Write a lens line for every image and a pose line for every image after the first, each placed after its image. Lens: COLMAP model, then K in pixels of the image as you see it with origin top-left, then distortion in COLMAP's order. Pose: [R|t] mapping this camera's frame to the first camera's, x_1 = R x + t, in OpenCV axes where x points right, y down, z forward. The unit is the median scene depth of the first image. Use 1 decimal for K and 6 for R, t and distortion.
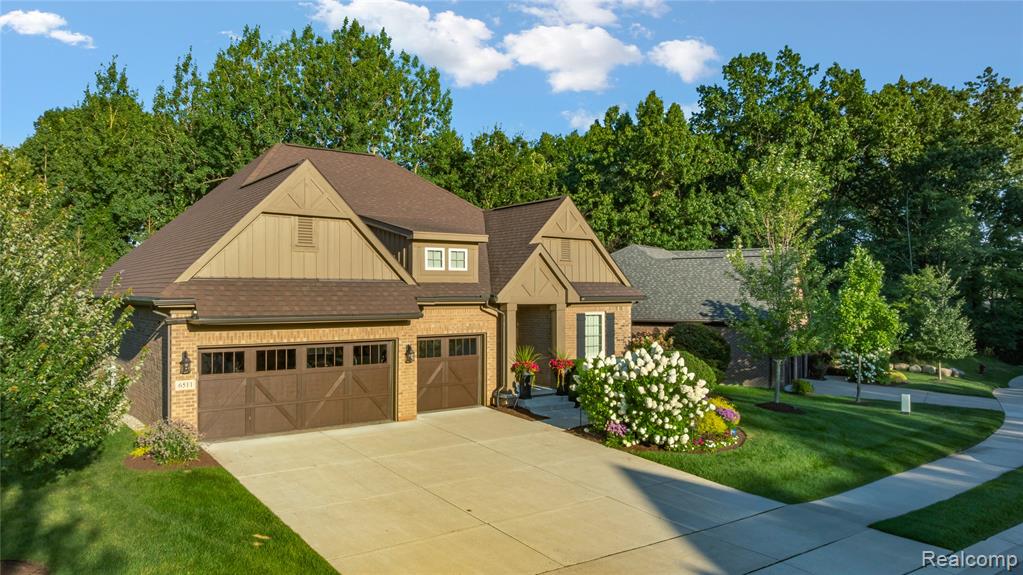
lens RADIAL K [[731.9, 0, 511.5], [0, 731.9, 287.5], [0, 0, 1]] dist [-0.022458, 0.001003]
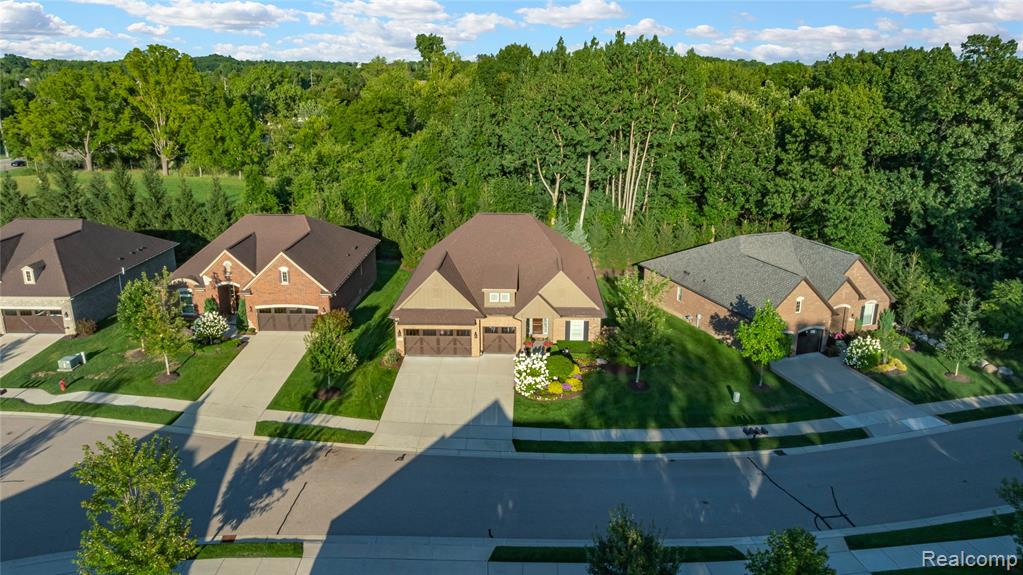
lens RADIAL K [[731.9, 0, 511.5], [0, 731.9, 287.5], [0, 0, 1]] dist [-0.022458, 0.001003]
pose [[0.787599, 0.190692, -0.585939, 1.543723], [-0.001001, 0.951304, 0.308252, -0.927878], [0.616188, -0.242193, 0.749437, -0.937177]]
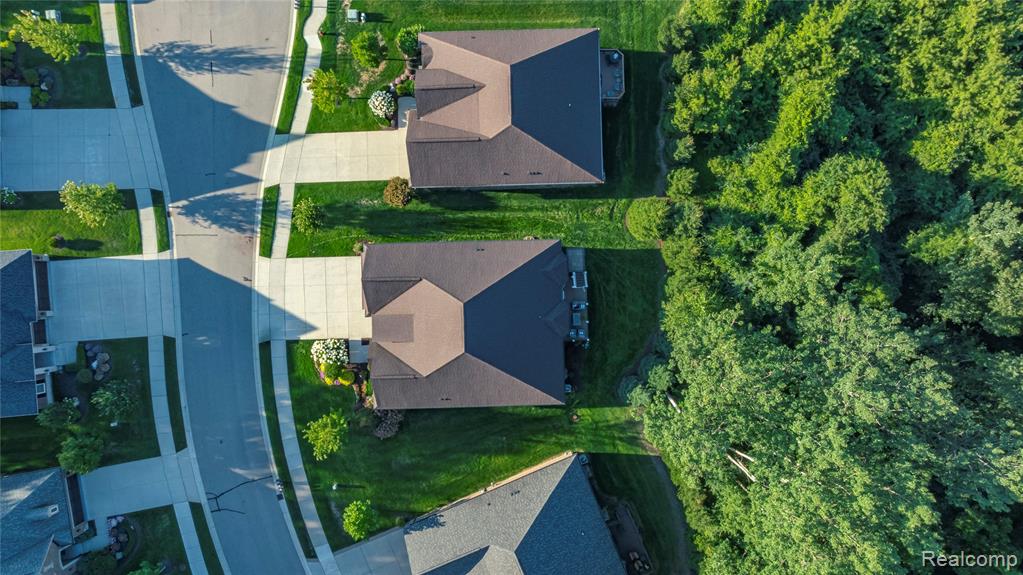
lens RADIAL K [[731.9, 0, 511.5], [0, 731.9, 287.5], [0, 0, 1]] dist [-0.022458, 0.001003]
pose [[-0.573940, 0.818882, 0.005077, -0.649377], [0.028144, 0.013529, 0.999512, -3.569208], [0.818414, 0.573803, -0.030812, 1.620036]]
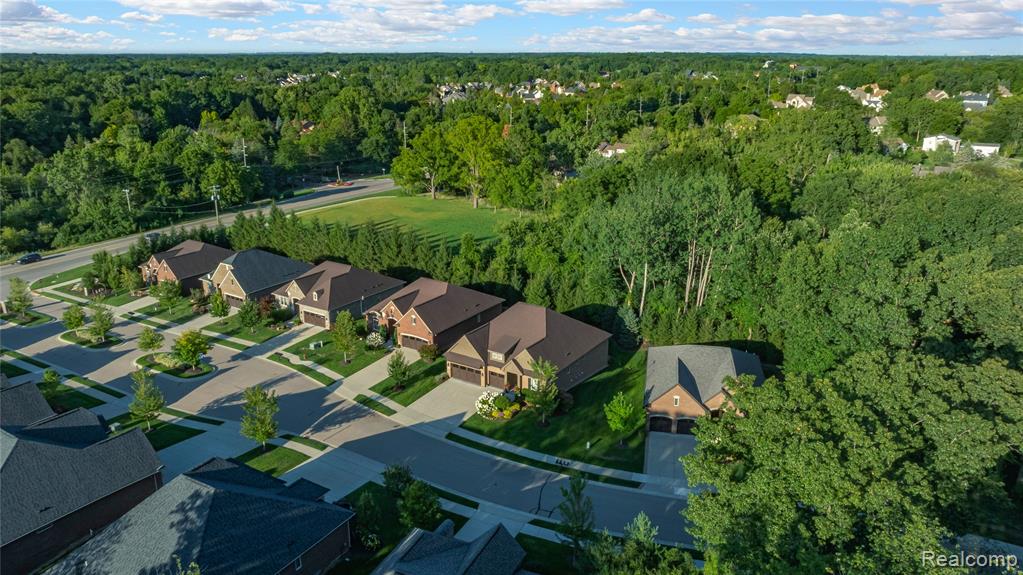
lens RADIAL K [[754.1, 0, 496.7], [0, 754.1, 287.9], [0, 0, 1]] dist [-0.005360, -0.000087]
pose [[0.330687, 0.294178, -0.896719, 4.235689], [0.019776, 0.947807, 0.318231, -2.059290], [0.943533, -0.122968, 0.307610, -0.391274]]
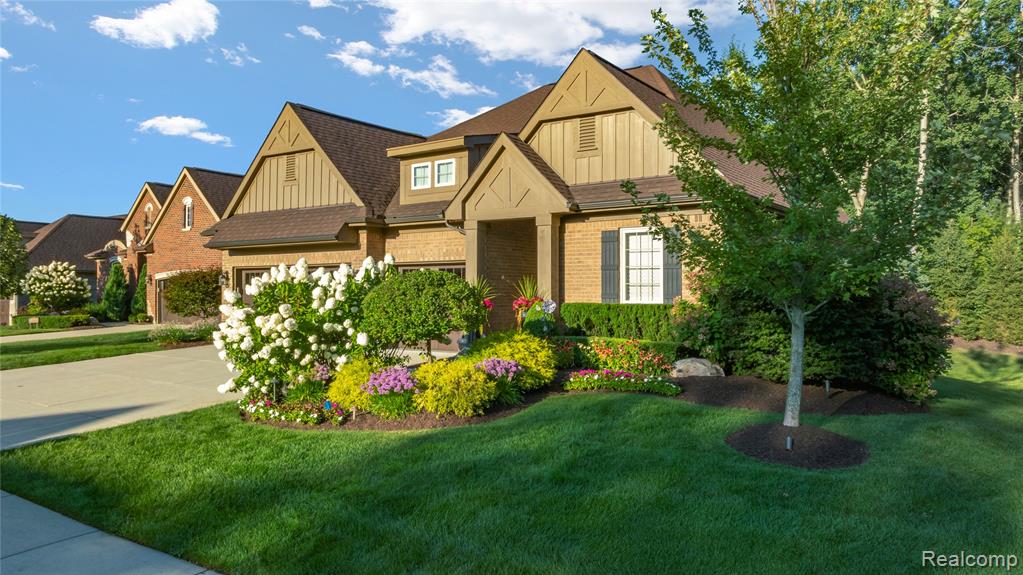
lens RADIAL K [[731.9, 0, 511.5], [0, 731.9, 287.5], [0, 0, 1]] dist [-0.022458, 0.001003]
pose [[0.312163, -0.000857, -0.950028, 0.816619], [0.009692, 0.999950, 0.002283, 0.100447], [0.949979, -0.009921, 0.312156, 0.892333]]
